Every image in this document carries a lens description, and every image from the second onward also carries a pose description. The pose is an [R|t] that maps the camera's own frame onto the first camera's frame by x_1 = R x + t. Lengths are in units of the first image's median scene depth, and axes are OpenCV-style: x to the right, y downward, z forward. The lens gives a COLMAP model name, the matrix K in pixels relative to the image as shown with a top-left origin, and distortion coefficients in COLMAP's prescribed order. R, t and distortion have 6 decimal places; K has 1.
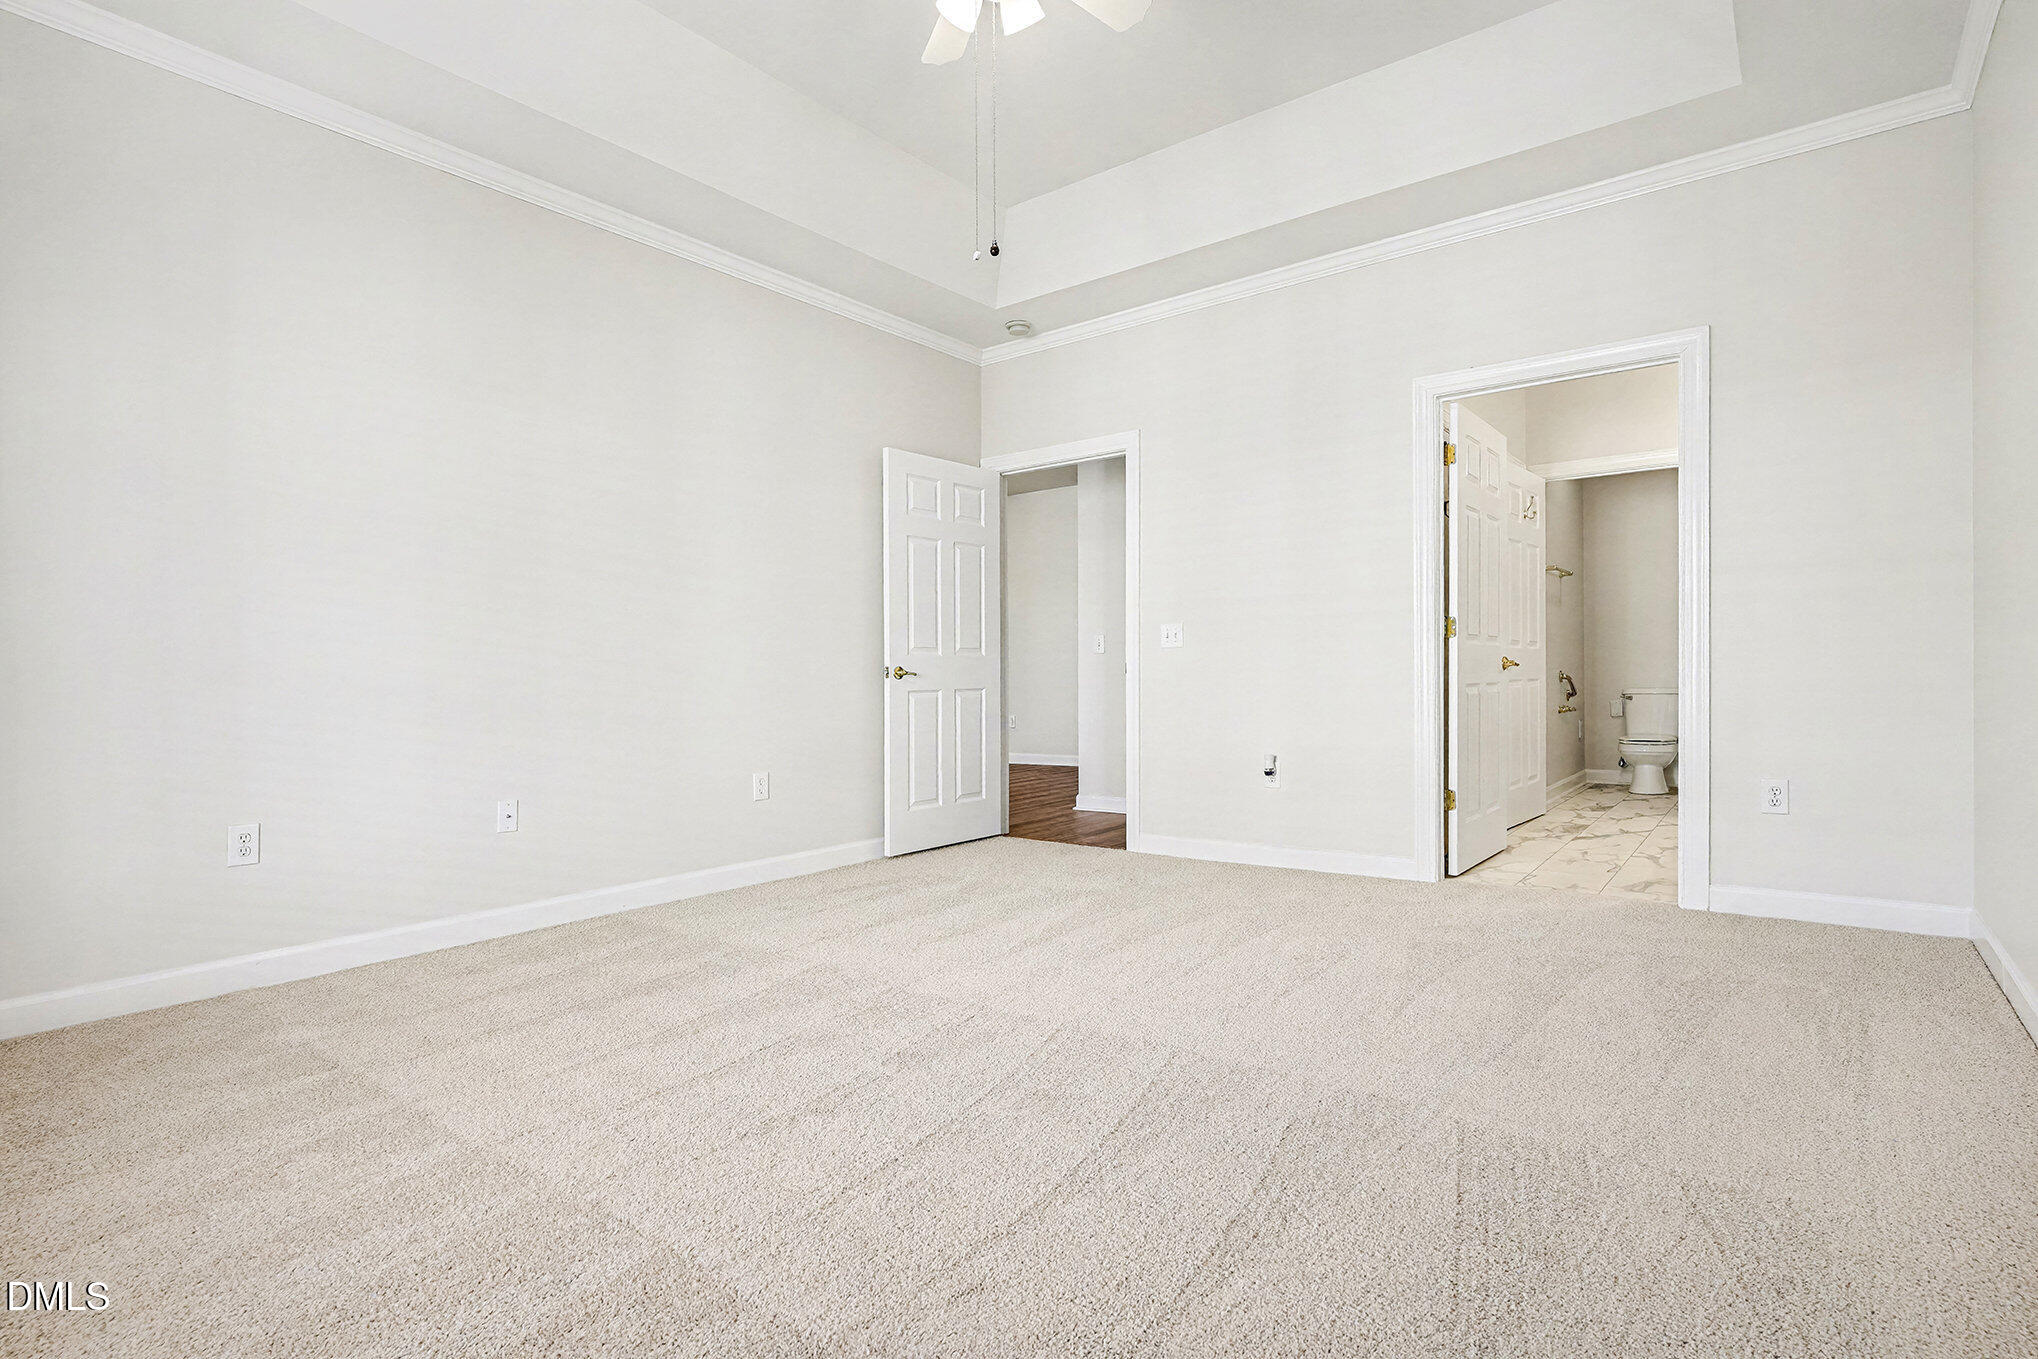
lens RADIAL K [[1025.9, 0, 1006.4], [0, 1025.9, 691.1], [0, 0, 1]] dist [0.004813, -0.000920]
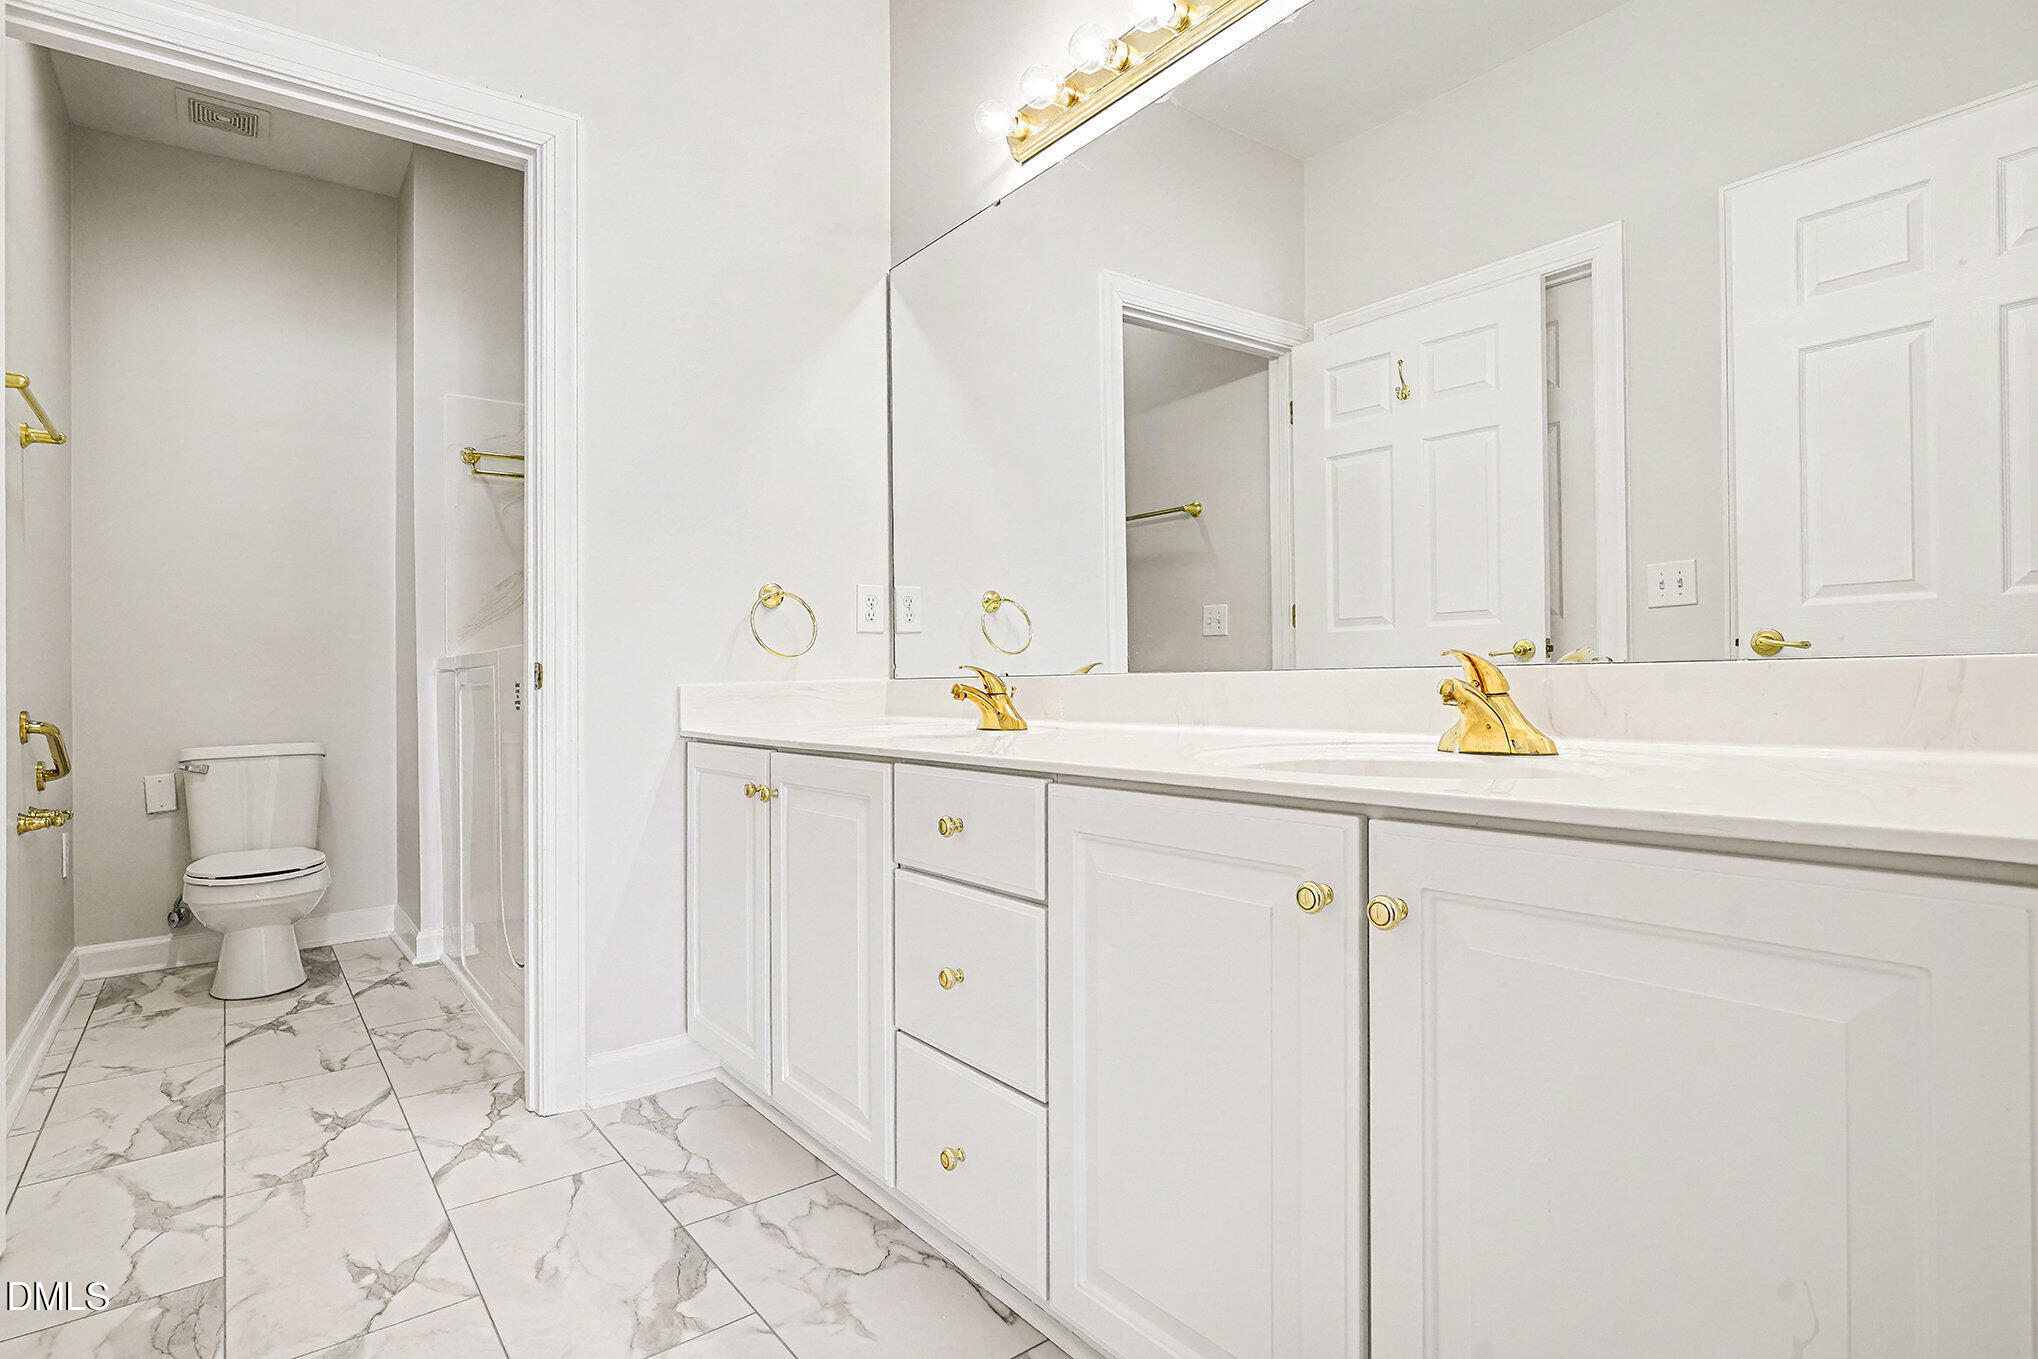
lens RADIAL K [[1025.9, 0, 1006.4], [0, 1025.9, 691.1], [0, 0, 1]] dist [0.004813, -0.000920]
pose [[0.258178, 0.005480, 0.966082, 0.272616], [0.009838, 0.999917, -0.008301, -0.019703], [-0.966047, 0.011647, 0.258103, 0.557302]]
